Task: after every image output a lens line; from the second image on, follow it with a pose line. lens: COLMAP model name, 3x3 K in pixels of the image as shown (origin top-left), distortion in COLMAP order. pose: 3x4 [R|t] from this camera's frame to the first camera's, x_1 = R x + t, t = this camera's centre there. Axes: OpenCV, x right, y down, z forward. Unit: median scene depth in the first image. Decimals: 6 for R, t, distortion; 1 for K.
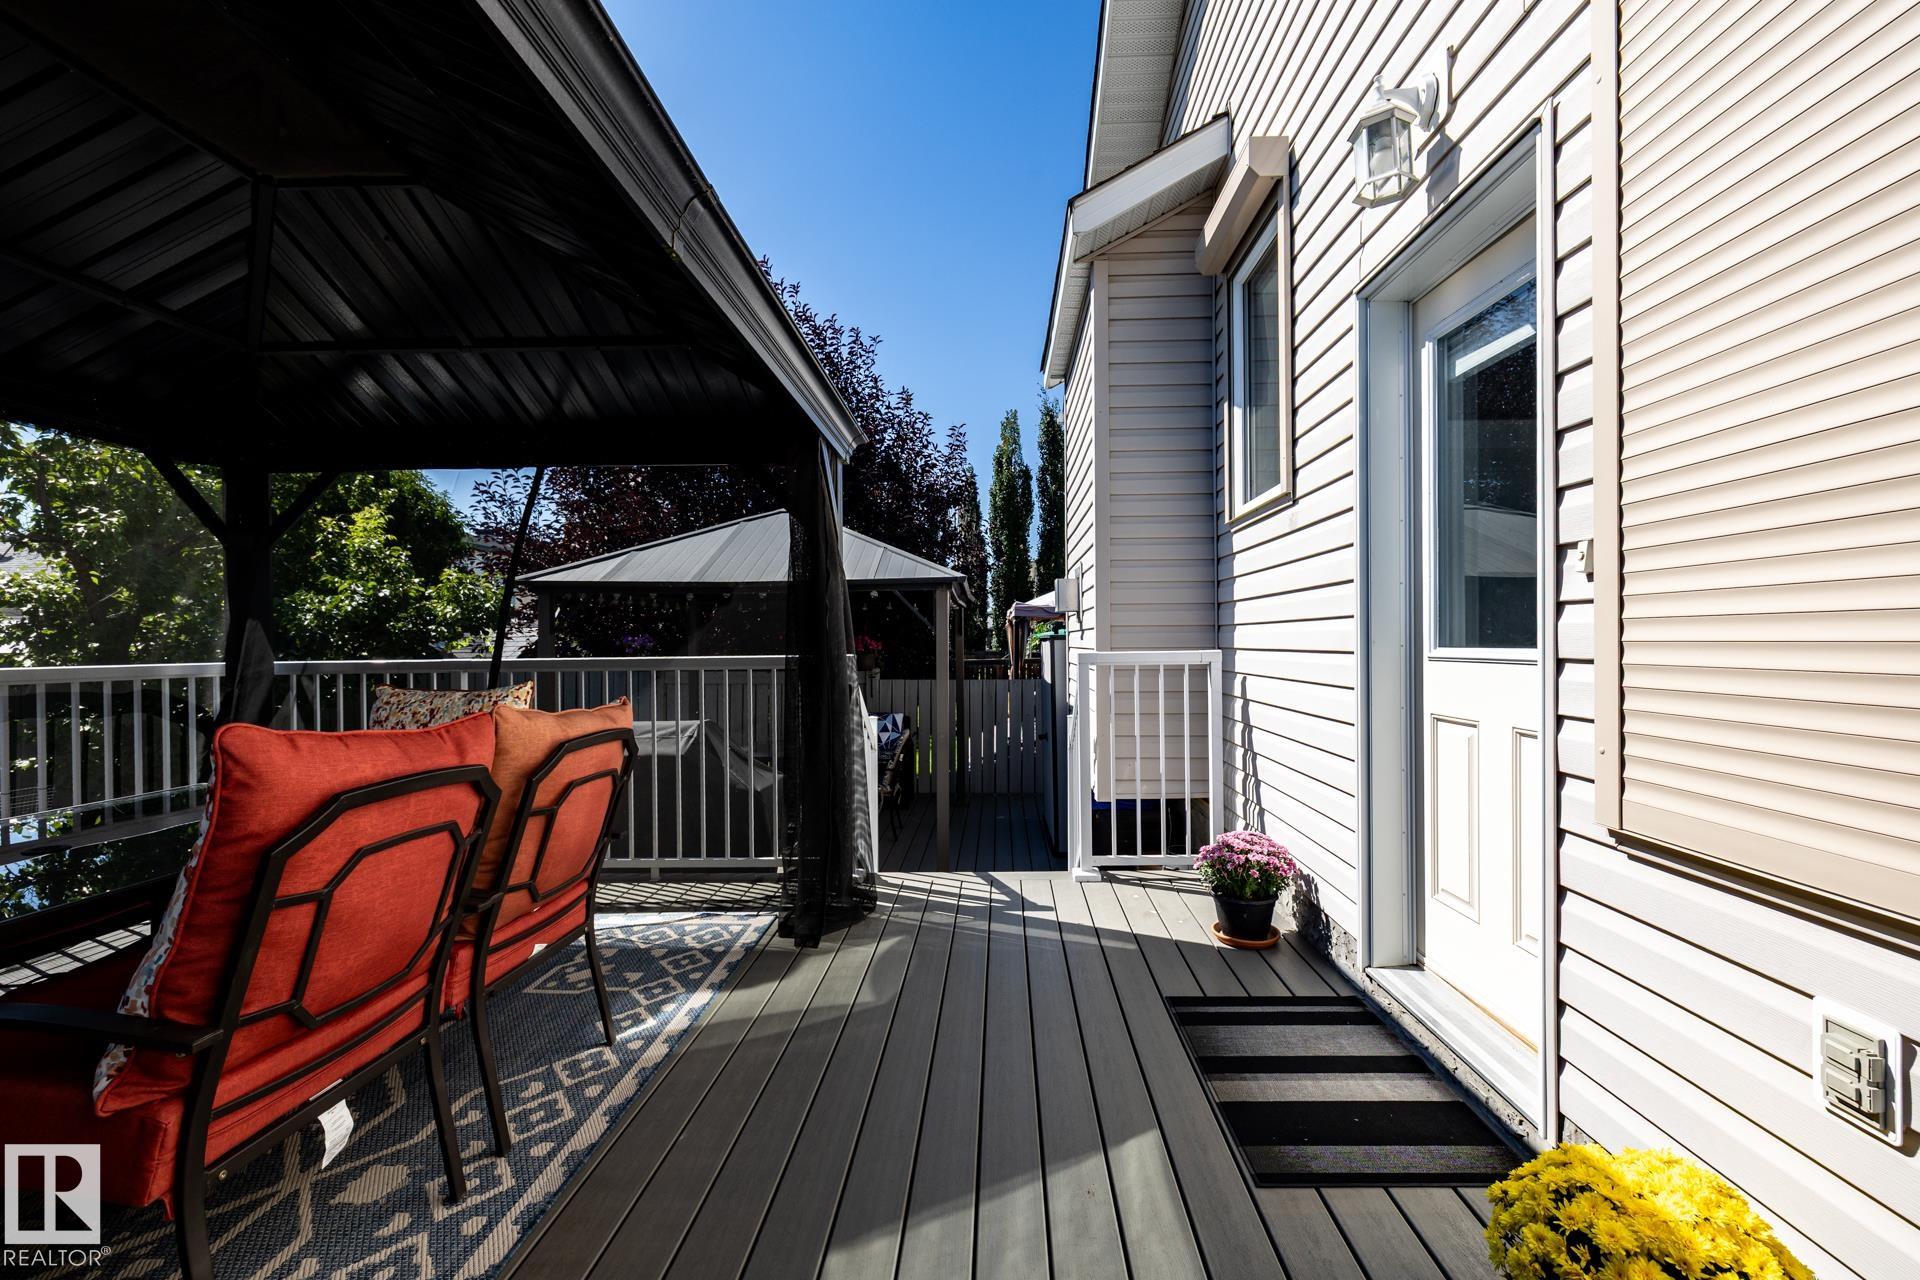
lens RADIAL K [[829.6, 0, 955.6], [0, 829.6, 638.5], [0, 0, 1]] dist [0.000598, -0.000198]
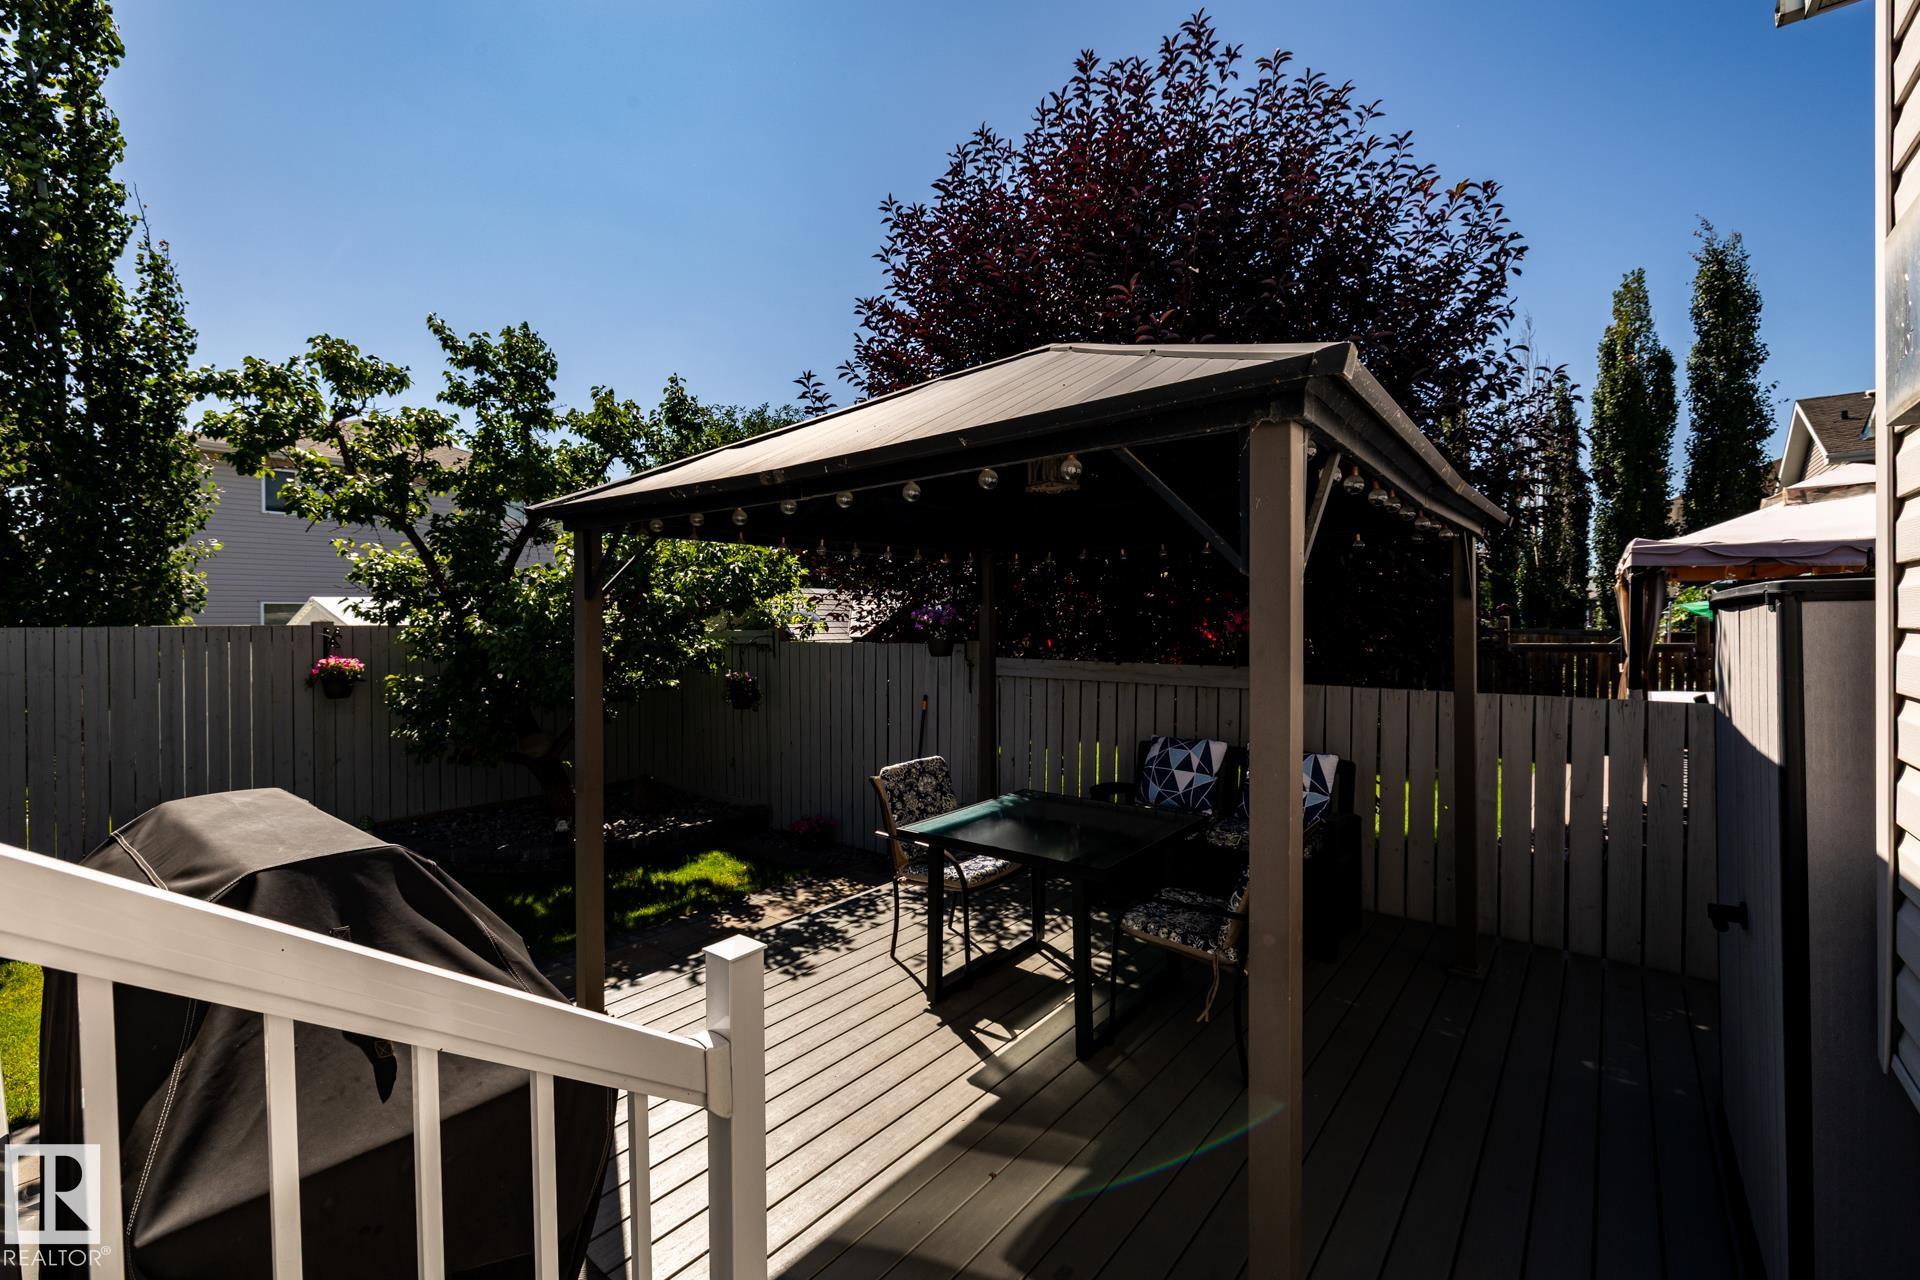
lens RADIAL K [[810.6, 0, 926.4], [0, 810.6, 636.5], [0, 0, 1]] dist [-0.000789, 0.000192]
pose [[0.794745, 0.003257, -0.606935, 0.011424], [0.010322, 0.999768, 0.018882, 0.001496], [0.606856, -0.021271, 0.794527, 0.131773]]
